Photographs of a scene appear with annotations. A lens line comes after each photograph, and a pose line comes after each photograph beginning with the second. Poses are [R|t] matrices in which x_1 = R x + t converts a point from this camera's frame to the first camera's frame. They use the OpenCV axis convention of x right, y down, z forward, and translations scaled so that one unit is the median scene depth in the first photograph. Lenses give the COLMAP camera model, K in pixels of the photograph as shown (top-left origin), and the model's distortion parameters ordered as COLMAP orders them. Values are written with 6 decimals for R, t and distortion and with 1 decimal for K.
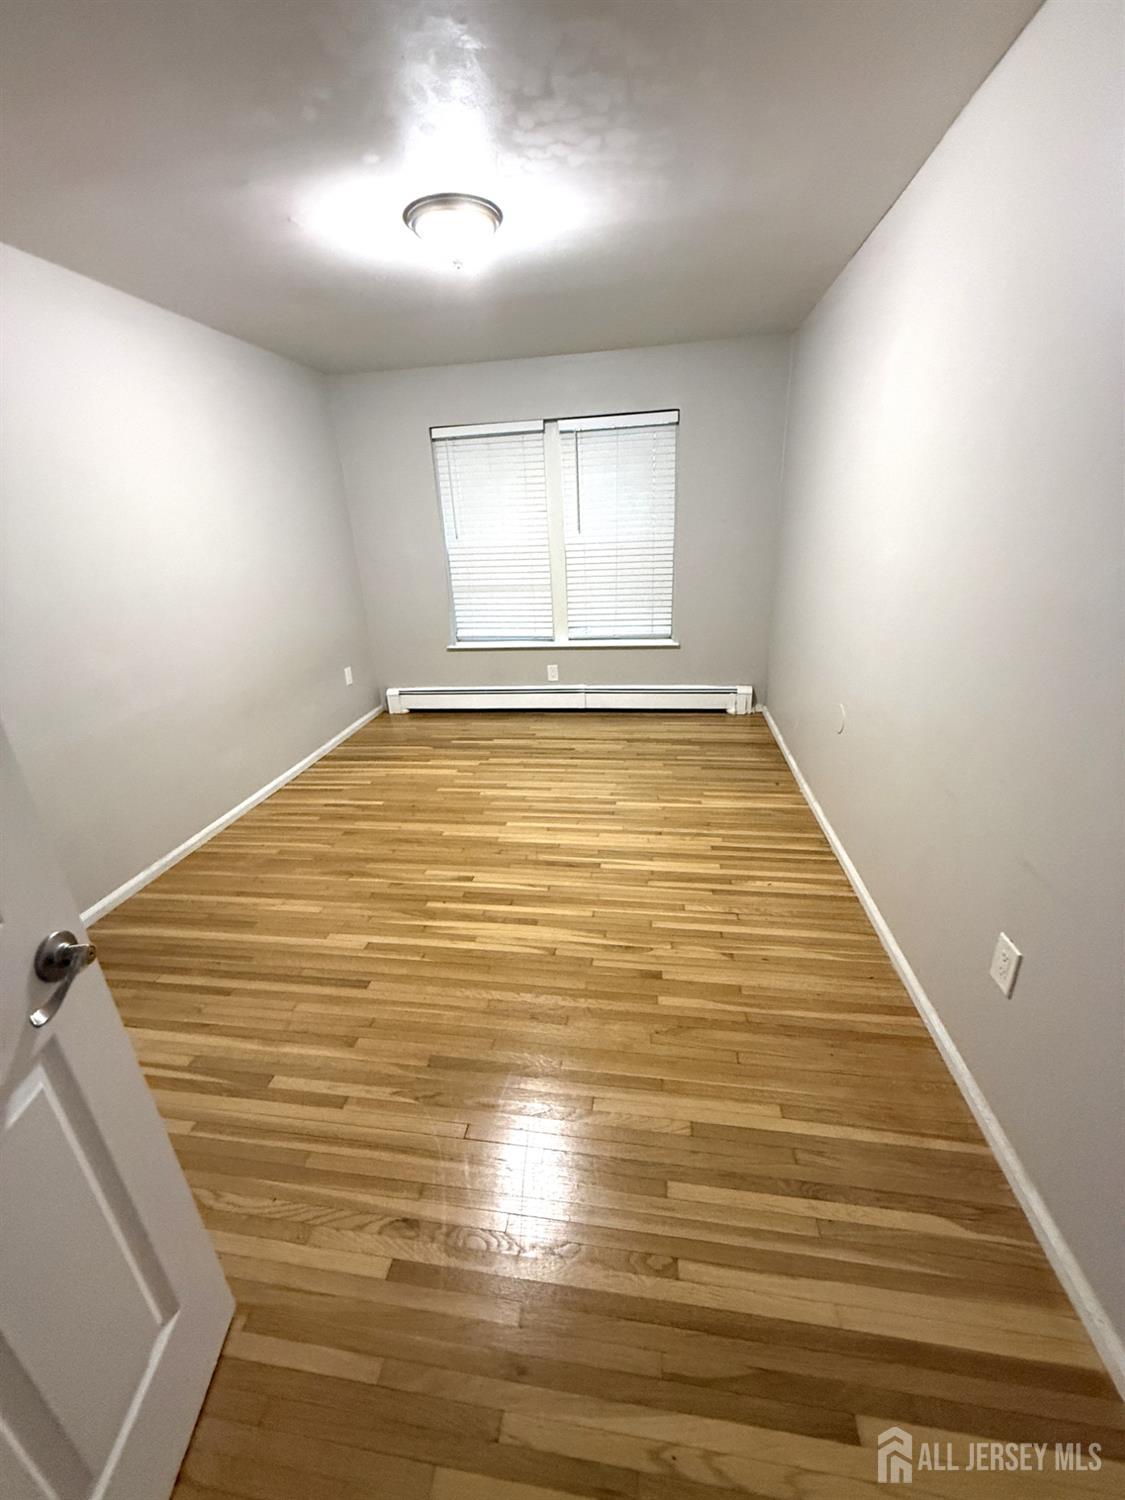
lens RADIAL K [[596.5, 0, 555.8], [0, 596.5, 749.1], [0, 0, 1]] dist [-0.002151, 0.000133]
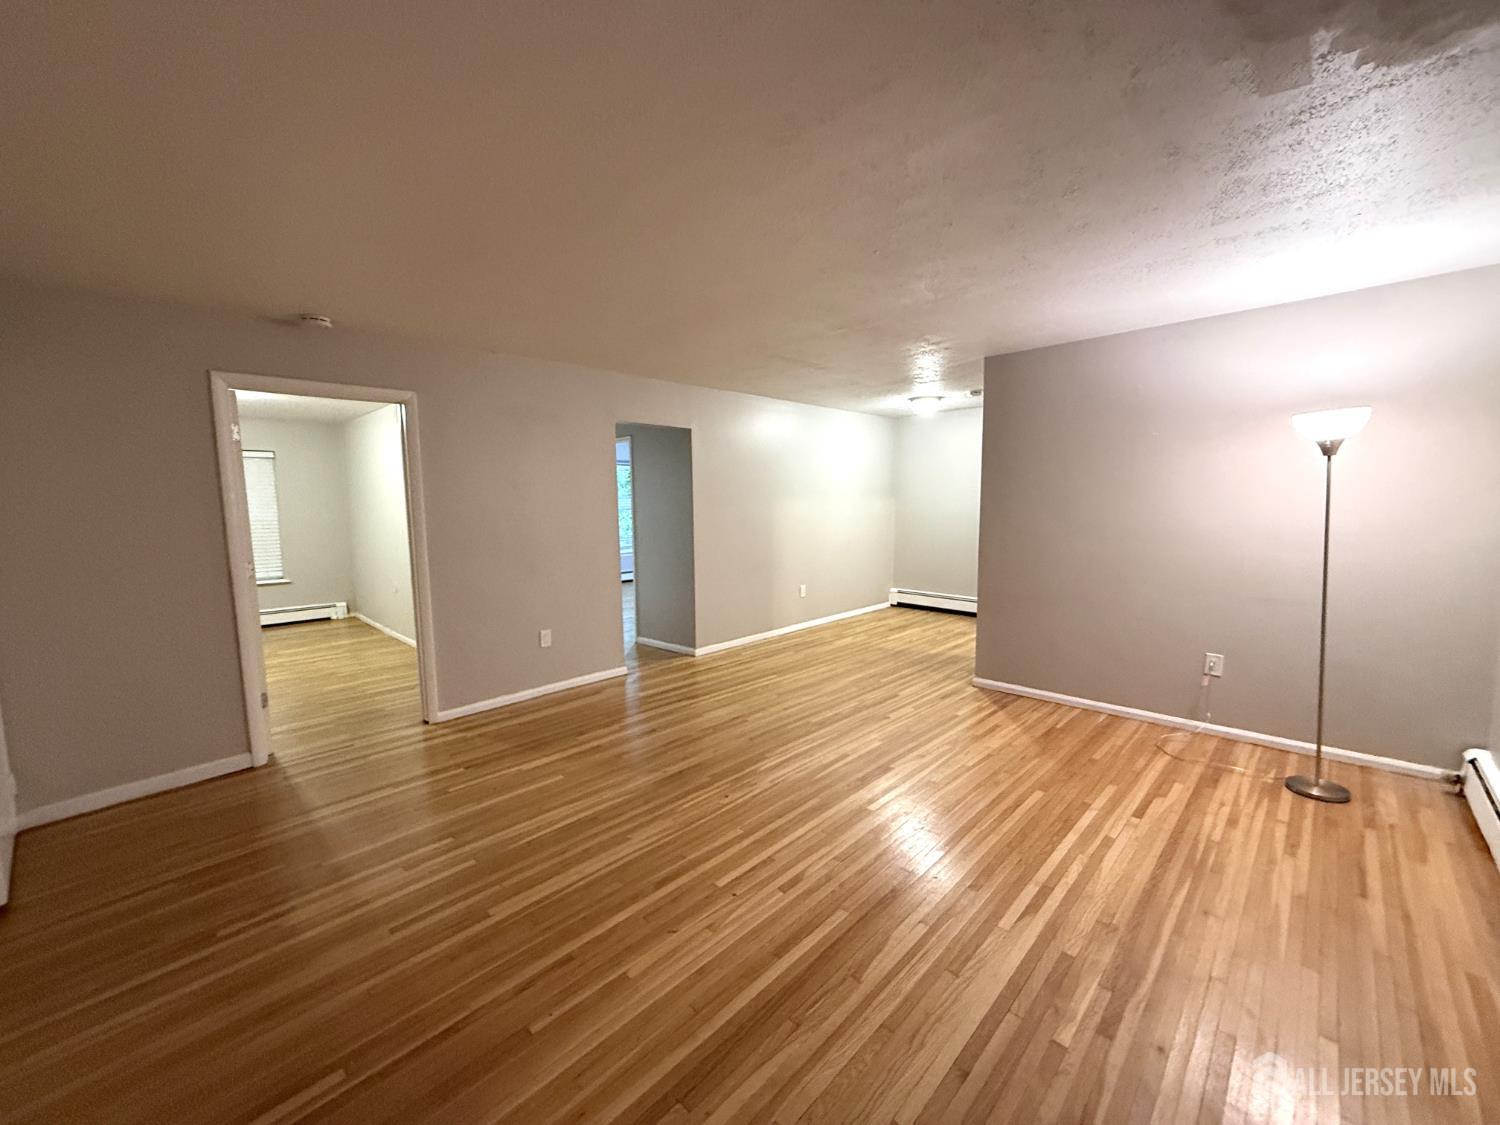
lens RADIAL K [[596.5, 0, 751.8], [0, 596.5, 567.1], [0, 0, 1]] dist [-0.002151, 0.000133]
pose [[0.586622, -0.051764, 0.808205, -0.356198], [0.276294, 0.950874, -0.139642, 0.353934], [-0.761272, 0.305220, 0.572106, -0.873066]]
